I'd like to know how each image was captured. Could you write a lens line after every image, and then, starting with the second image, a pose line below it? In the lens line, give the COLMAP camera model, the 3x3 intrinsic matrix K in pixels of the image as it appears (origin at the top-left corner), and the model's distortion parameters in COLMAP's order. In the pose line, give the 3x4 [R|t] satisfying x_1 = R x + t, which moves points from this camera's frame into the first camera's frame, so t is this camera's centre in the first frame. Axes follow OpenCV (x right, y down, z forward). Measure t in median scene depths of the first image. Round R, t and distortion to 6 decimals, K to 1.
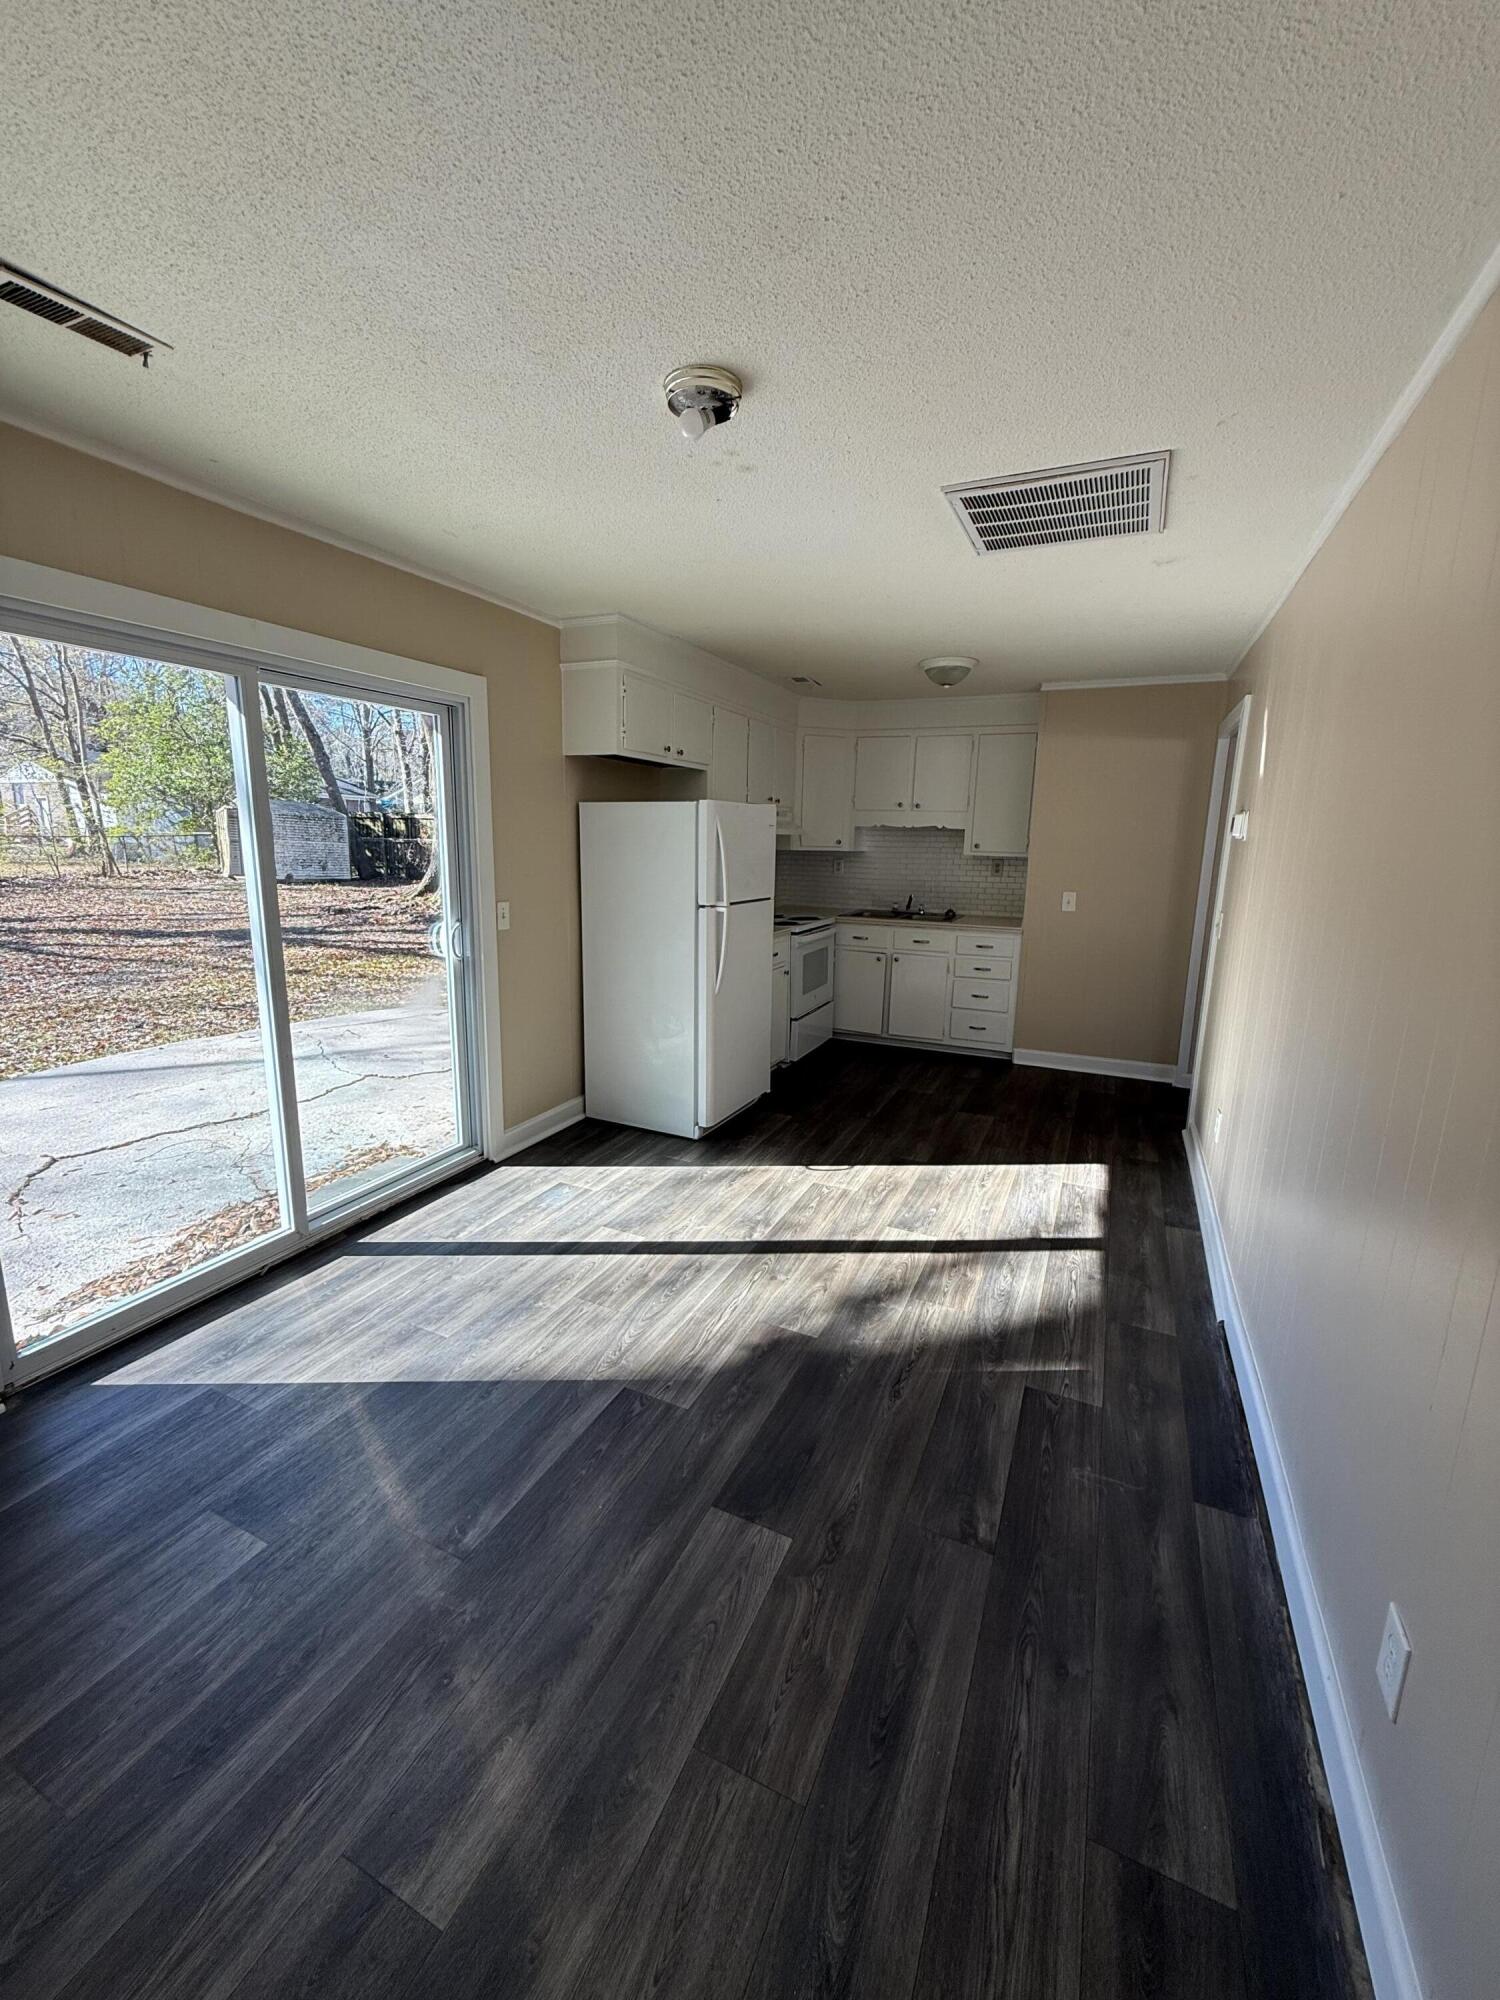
lens RADIAL K [[799.9, 0, 750.0], [0, 799.9, 1000.0], [0, 0, 1]] dist [0.001680, 0.000068]
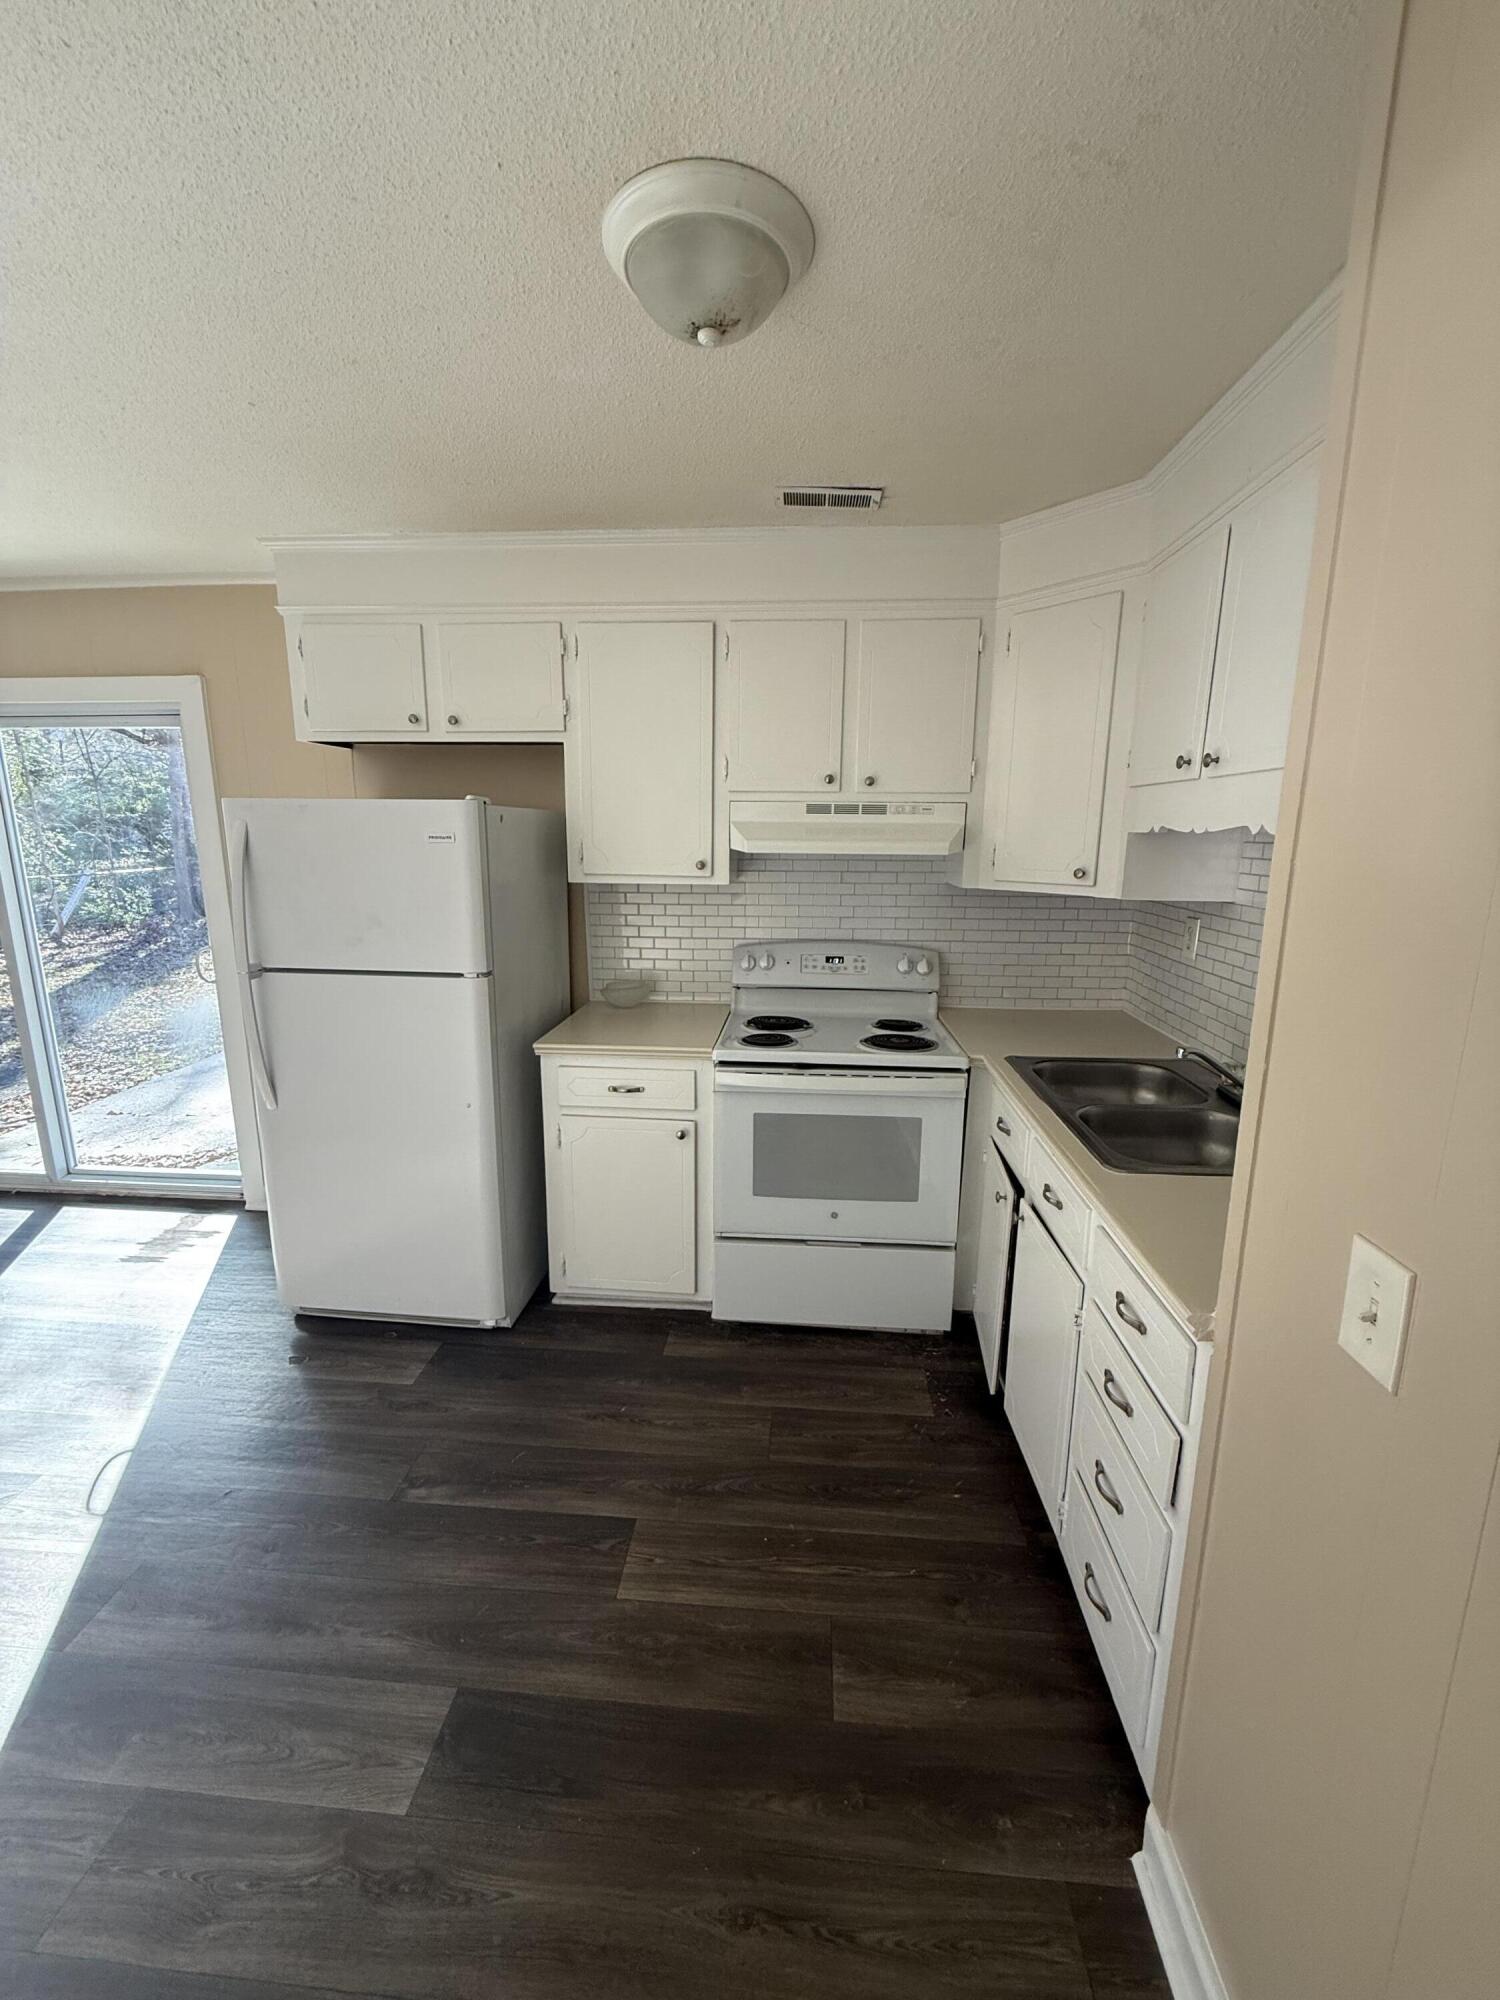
lens RADIAL K [[806.4, 0, 746.9], [0, 806.4, 981.5], [0, 0, 1]] dist [-0.000725, -0.000149]
pose [[0.342483, 0.159356, -0.925911, 0.692454], [-0.185353, 0.977602, 0.099693, -0.249255], [0.921059, 0.137477, 0.364349, 1.163890]]
